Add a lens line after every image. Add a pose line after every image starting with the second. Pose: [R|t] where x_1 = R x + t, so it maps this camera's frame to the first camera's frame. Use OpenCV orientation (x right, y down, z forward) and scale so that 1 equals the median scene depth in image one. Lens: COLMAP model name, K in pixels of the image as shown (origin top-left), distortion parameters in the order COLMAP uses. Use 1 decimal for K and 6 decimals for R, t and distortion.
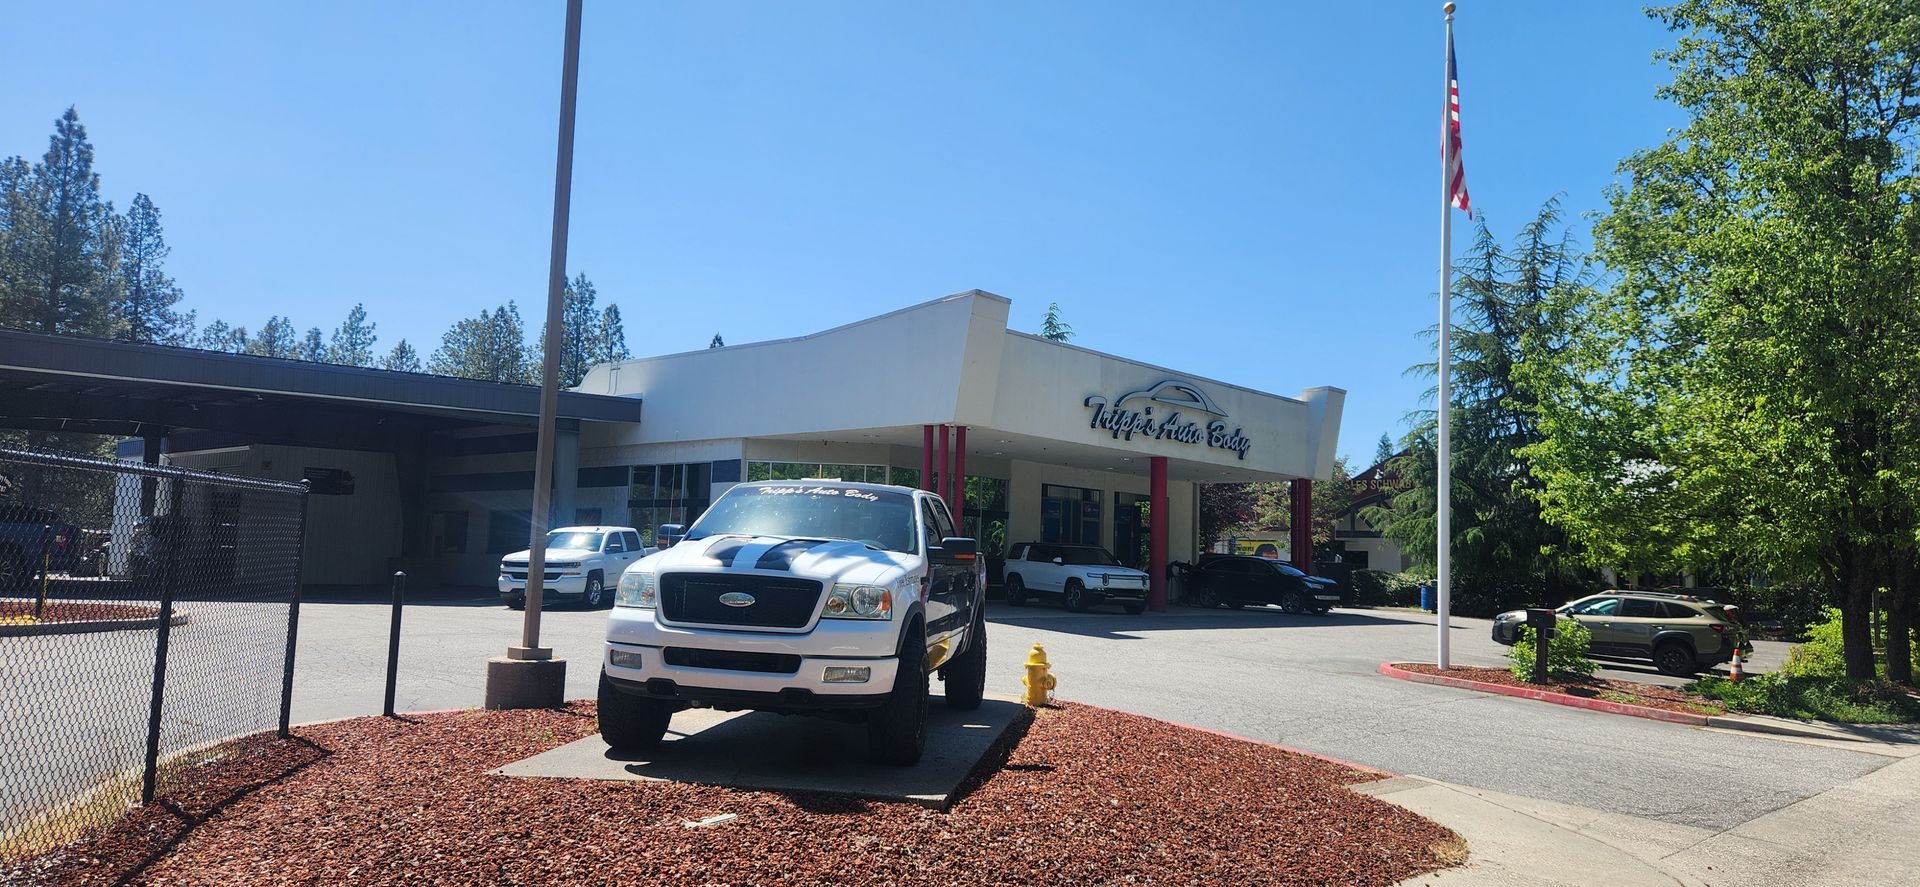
lens RADIAL K [[1230.4, 0, 996.9], [0, 1230.4, 425.8], [0, 0, 1]] dist [0.066343, -0.044140]
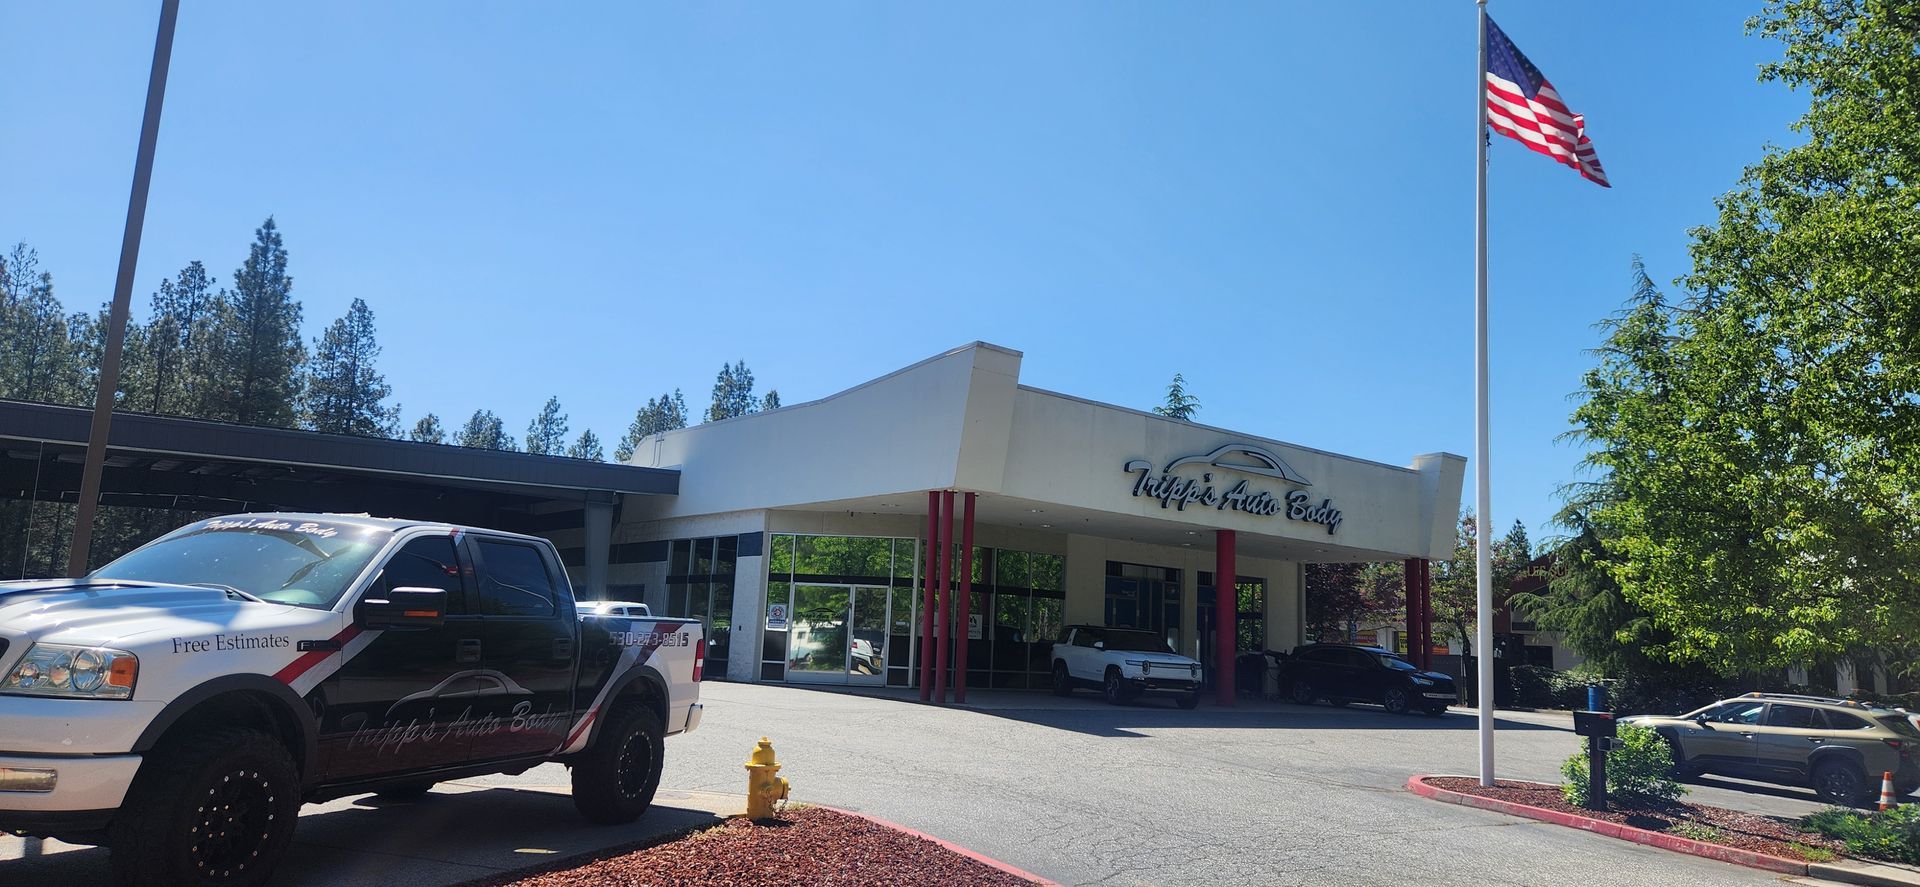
lens RADIAL K [[1230.4, 0, 996.9], [0, 1230.4, 425.8], [0, 0, 1]] dist [0.066343, -0.044140]
pose [[0.986596, -0.014534, -0.162533, 0.114387], [0.002864, 0.997414, -0.071810, 0.013589], [0.163157, 0.070382, 0.984086, 0.089619]]
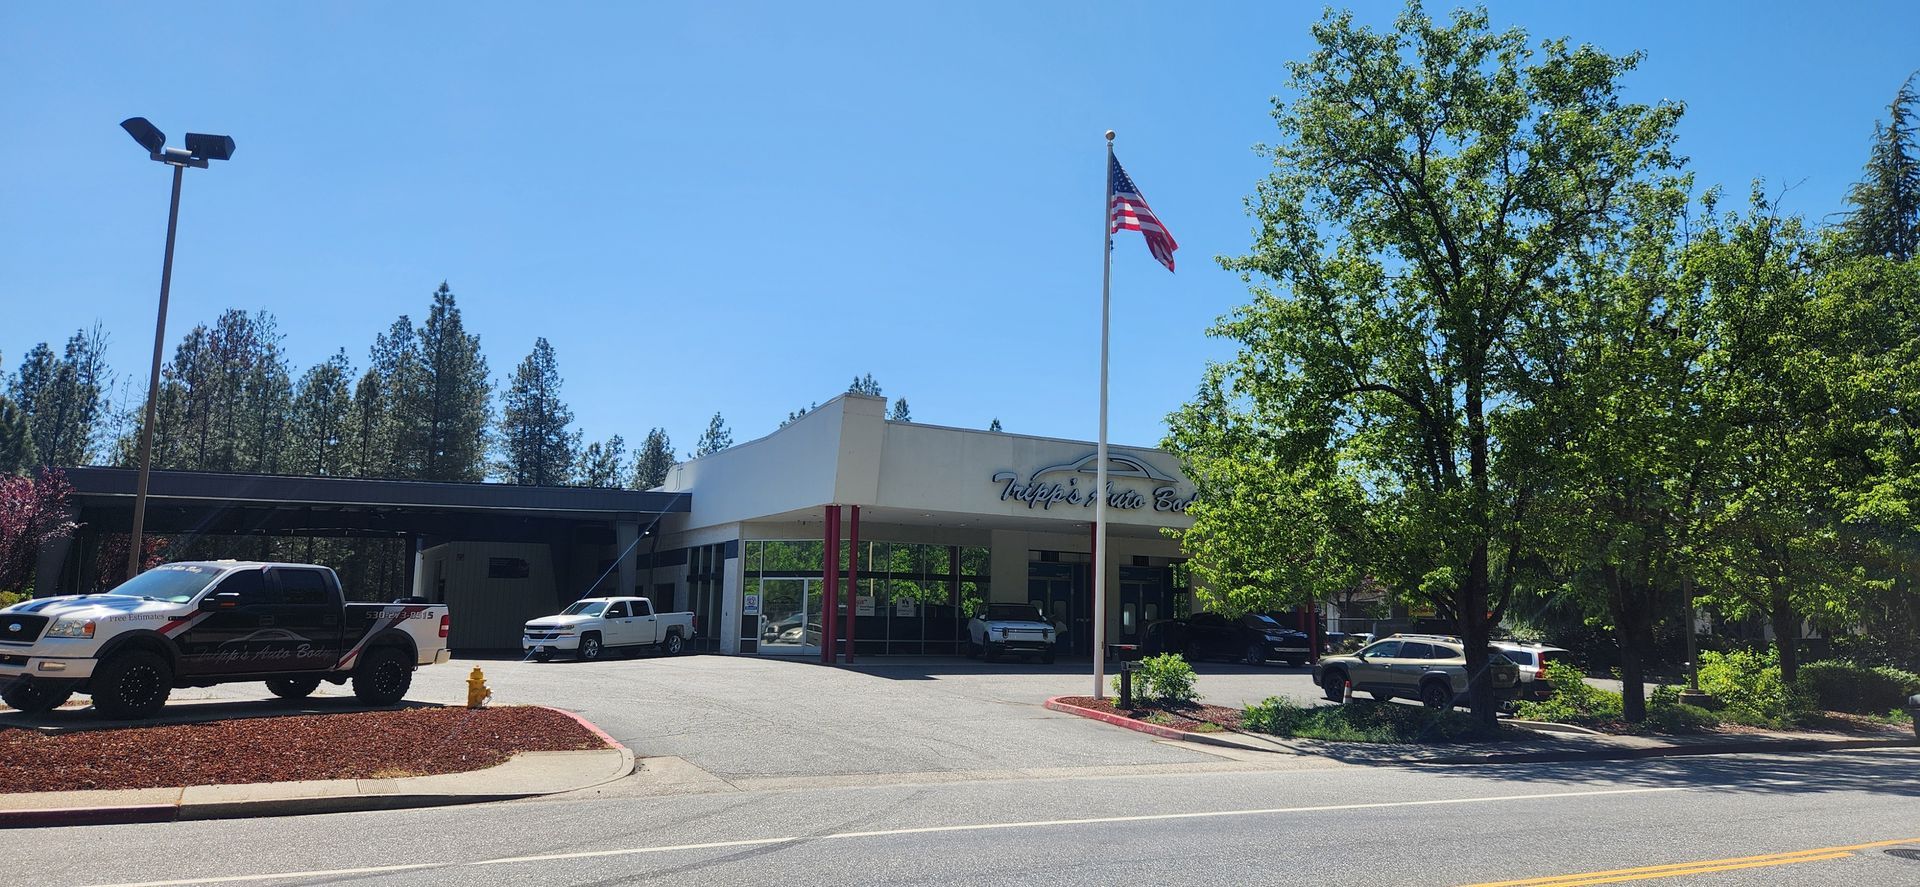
lens RADIAL K [[1251.1, 0, 1046.0], [0, 1251.1, 439.9], [0, 0, 1]] dist [0.074721, -0.055619]
pose [[0.953714, -0.060132, -0.294642, 0.423192], [0.047091, 0.997580, -0.051162, 0.006618], [0.297005, 0.034919, 0.954237, -0.092039]]
